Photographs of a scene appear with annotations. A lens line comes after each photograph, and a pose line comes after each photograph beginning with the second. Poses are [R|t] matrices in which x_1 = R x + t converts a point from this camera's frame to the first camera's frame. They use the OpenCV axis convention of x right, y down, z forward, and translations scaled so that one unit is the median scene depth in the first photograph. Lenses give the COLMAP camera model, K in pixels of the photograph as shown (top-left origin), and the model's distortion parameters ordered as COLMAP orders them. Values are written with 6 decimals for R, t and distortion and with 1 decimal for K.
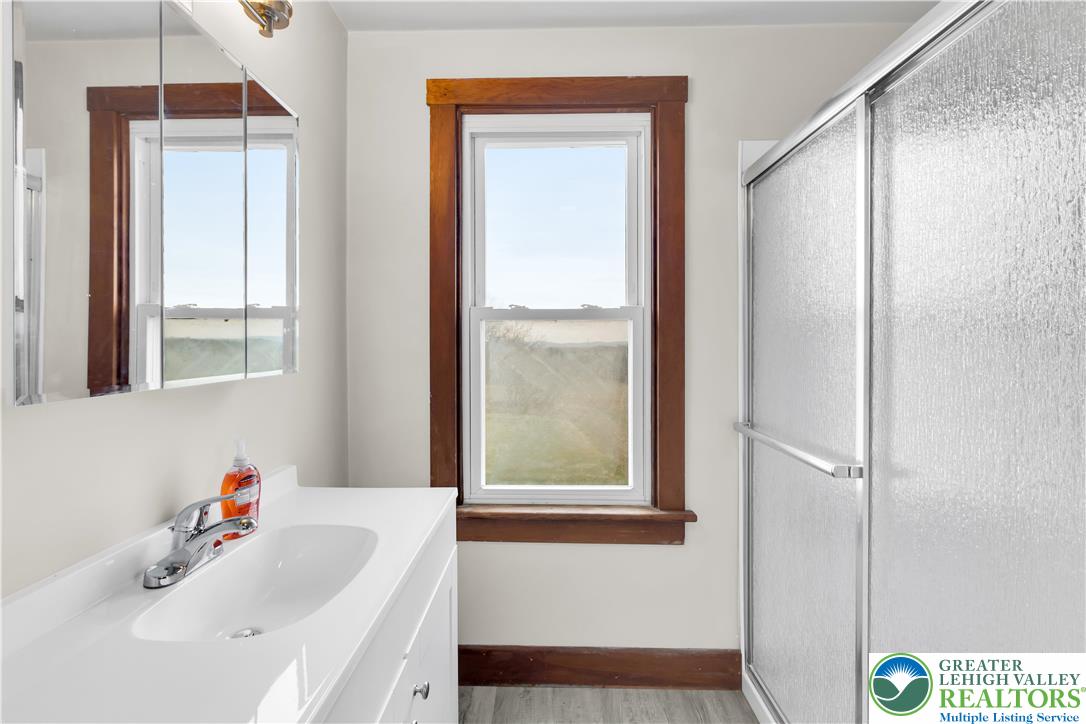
lens RADIAL K [[511.9, 0, 539.0], [0, 511.9, 338.4], [0, 0, 1]] dist [0.004477, 0.000581]
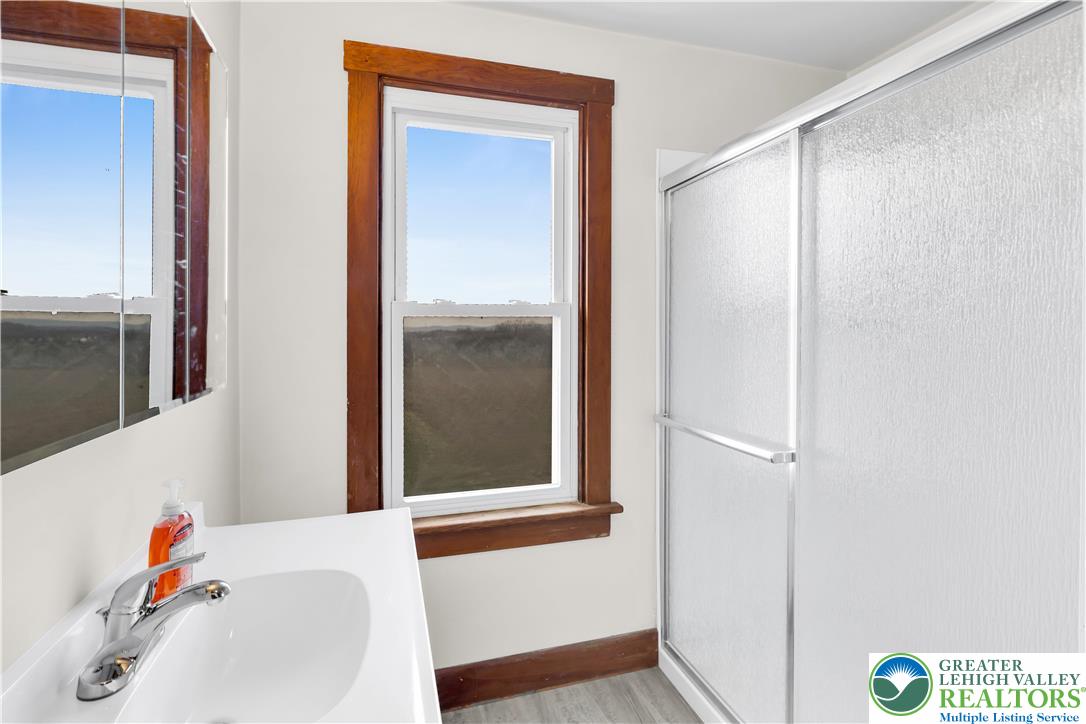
lens RADIAL K [[529.0, 0, 542.8], [0, 529.0, 321.9], [0, 0, 1]] dist [0.001750, 0.000070]
pose [[0.948038, 0.002192, 0.318150, -0.183399], [-0.002118, 0.999998, -0.000579, -0.025789], [-0.318151, -0.000124, 0.948040, 0.037930]]
